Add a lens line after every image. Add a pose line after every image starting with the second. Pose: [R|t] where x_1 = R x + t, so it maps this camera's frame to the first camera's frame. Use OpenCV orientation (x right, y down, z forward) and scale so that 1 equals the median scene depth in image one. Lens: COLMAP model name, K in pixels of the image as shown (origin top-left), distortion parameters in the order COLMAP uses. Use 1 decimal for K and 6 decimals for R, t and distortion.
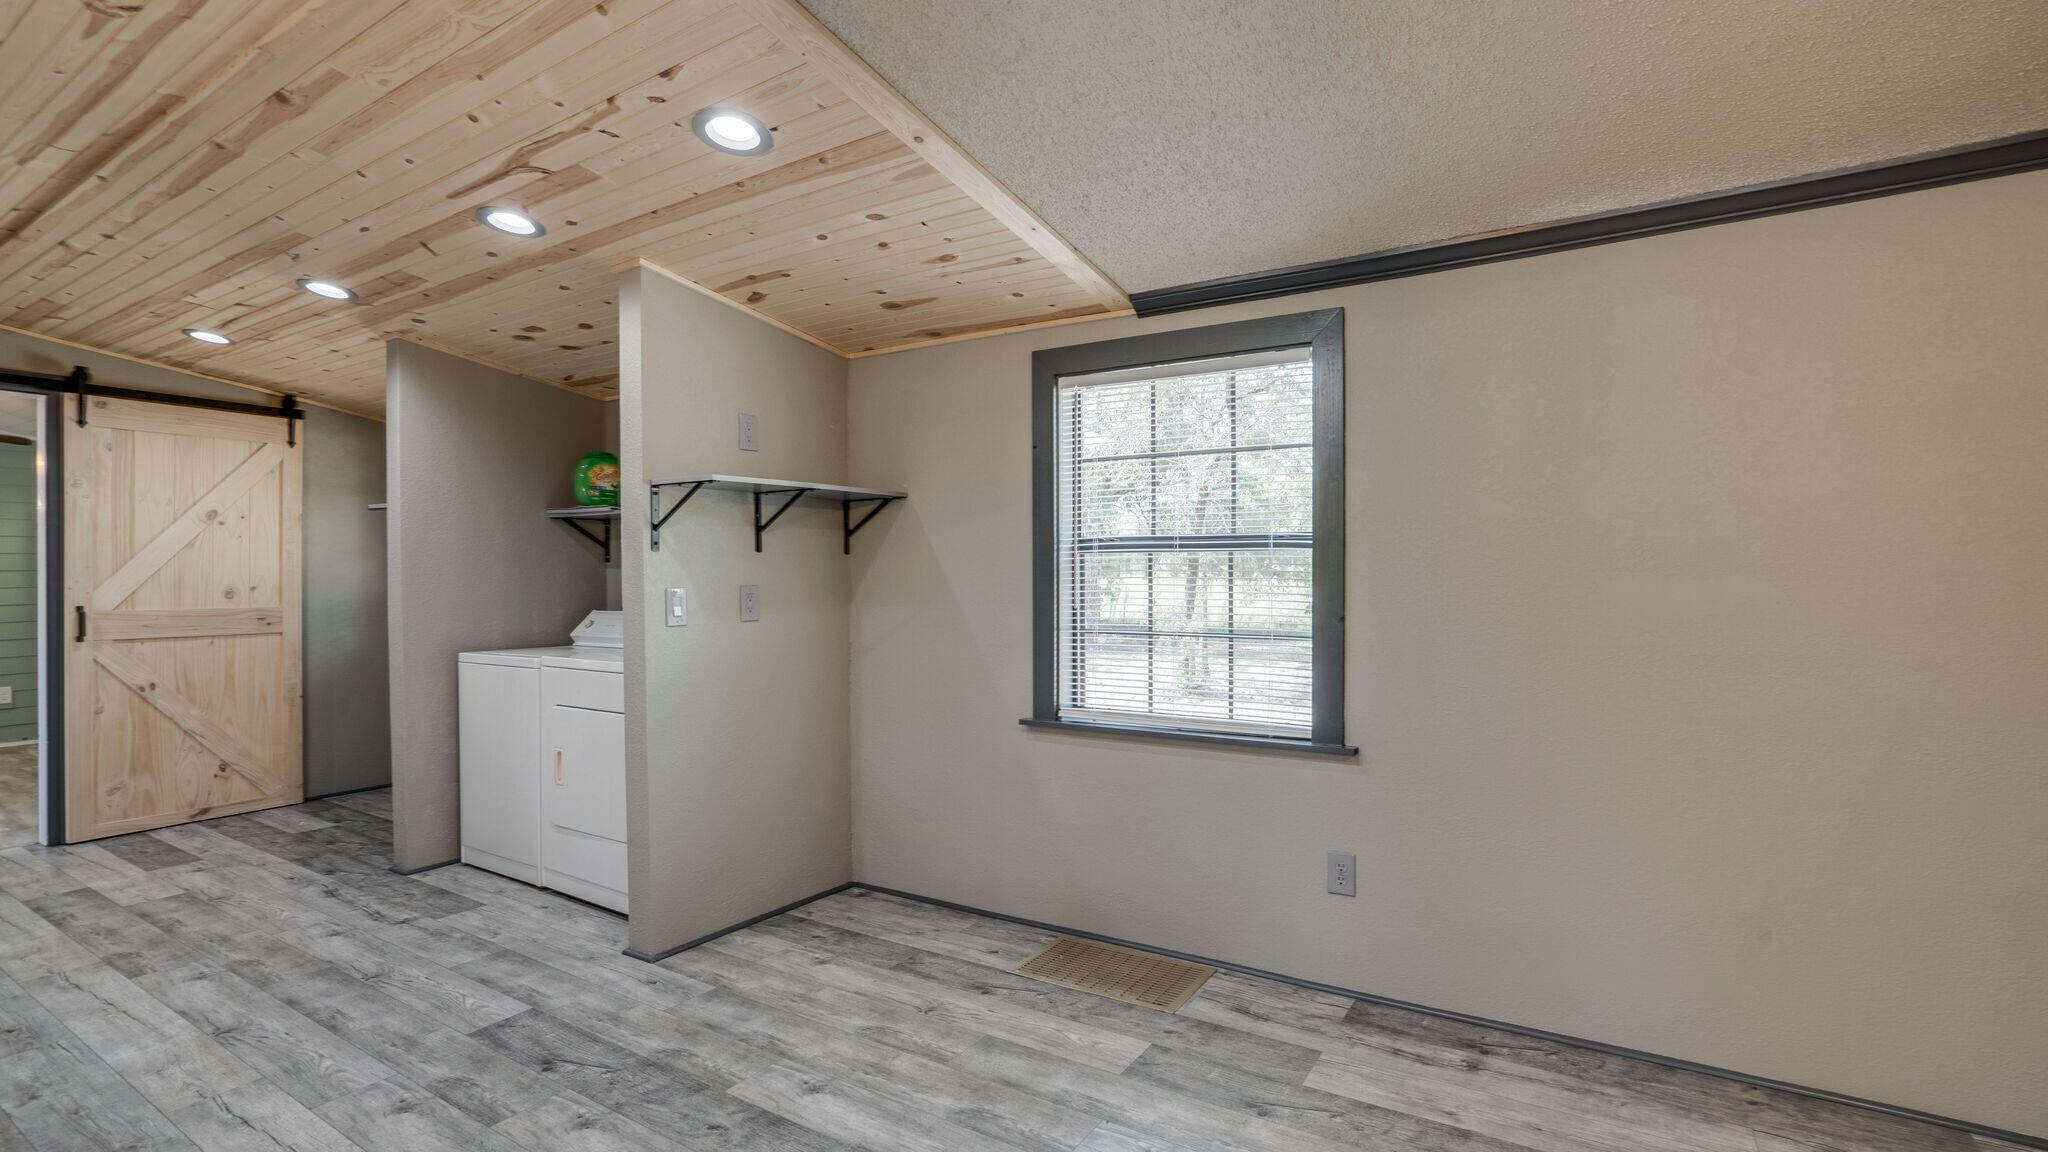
lens RADIAL K [[949.7, 0, 1023.1], [0, 949.7, 579.6], [0, 0, 1]] dist [-0.035623, 0.018752]
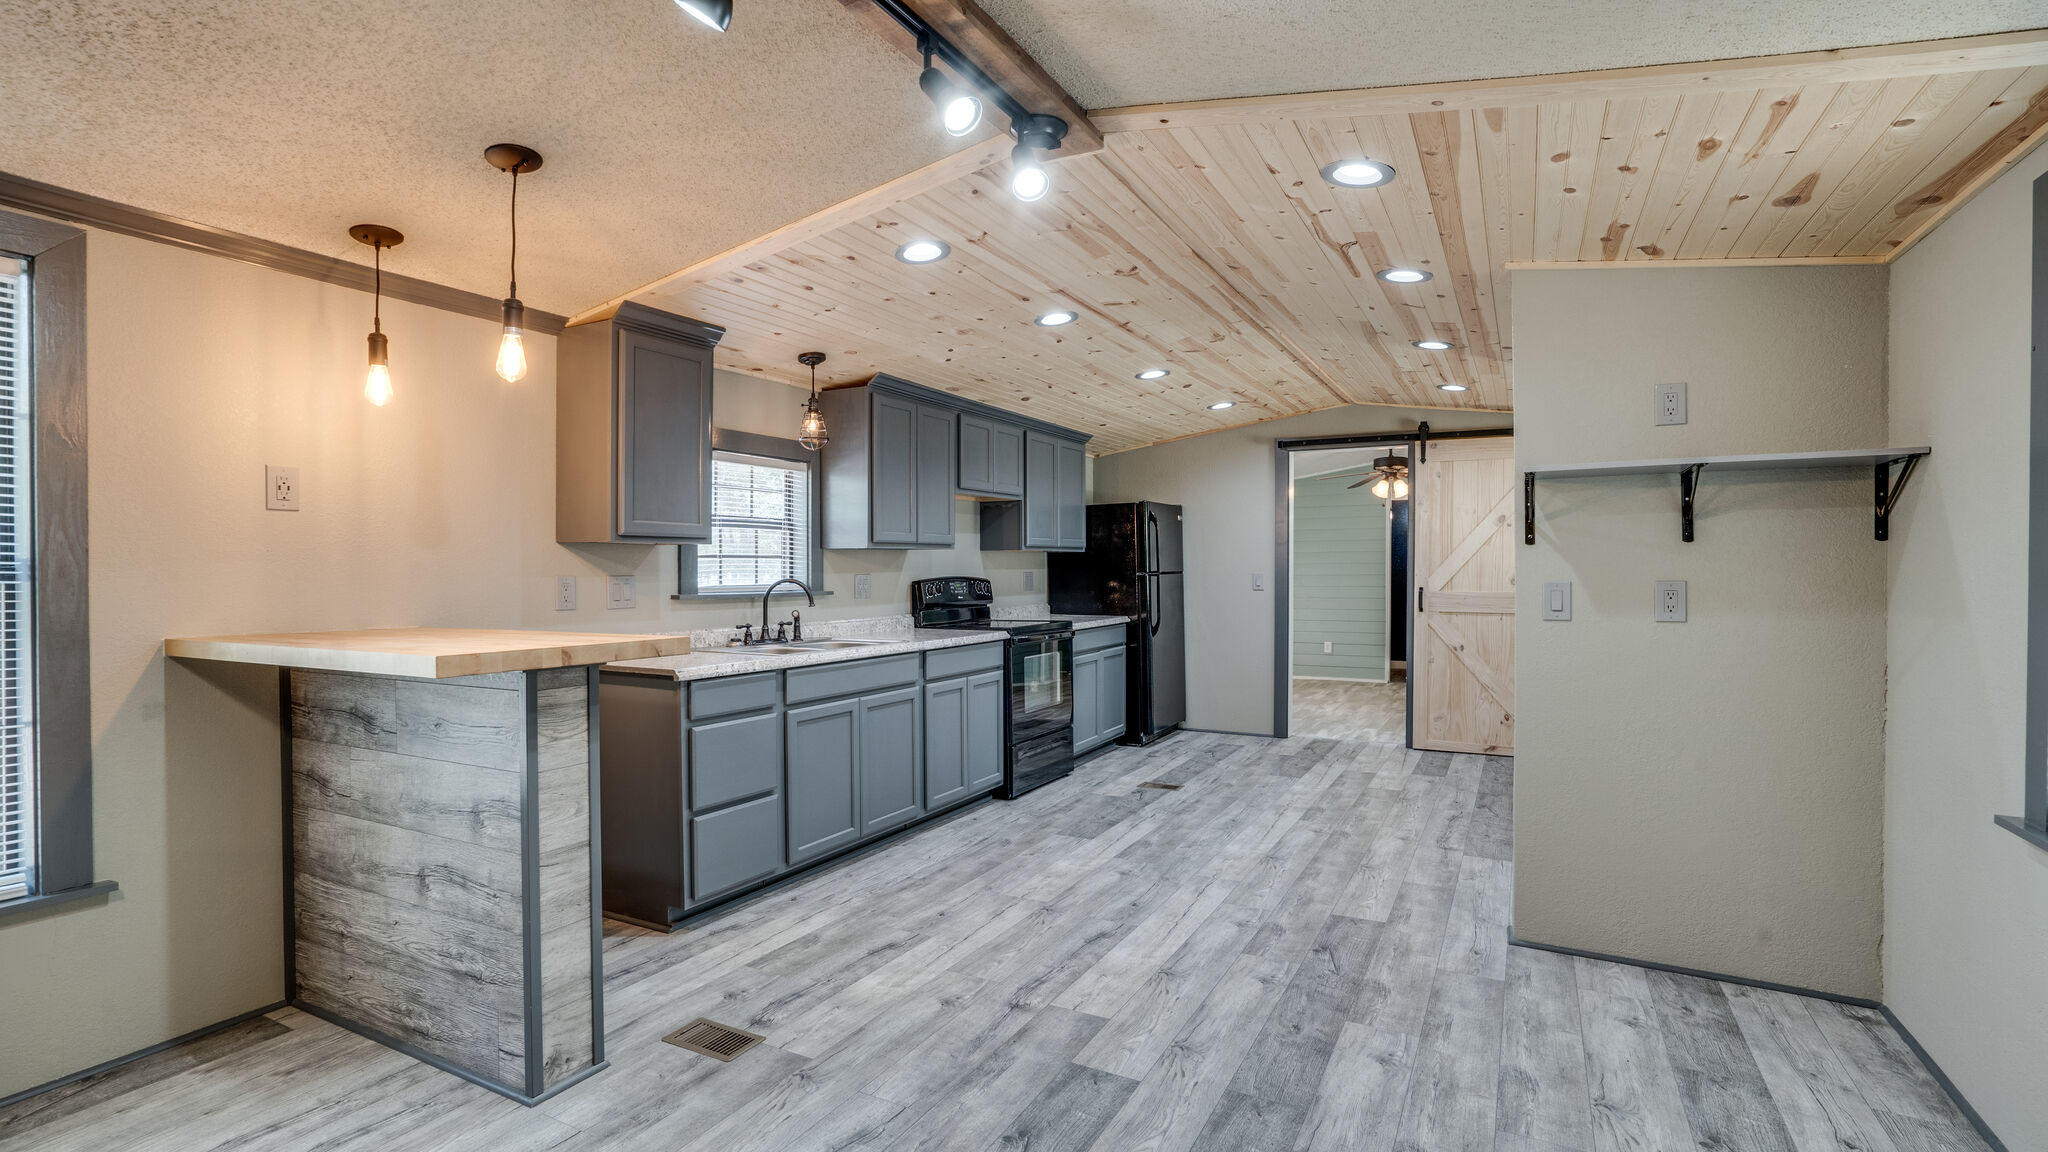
lens RADIAL K [[949.7, 0, 1023.9], [0, 949.7, 579.8], [0, 0, 1]] dist [-0.035623, 0.018752]
pose [[0.079309, 0.017966, -0.996688, 0.591537], [-0.006663, 0.999825, 0.017492, -0.006713], [0.996828, 0.005254, 0.079415, 0.391230]]
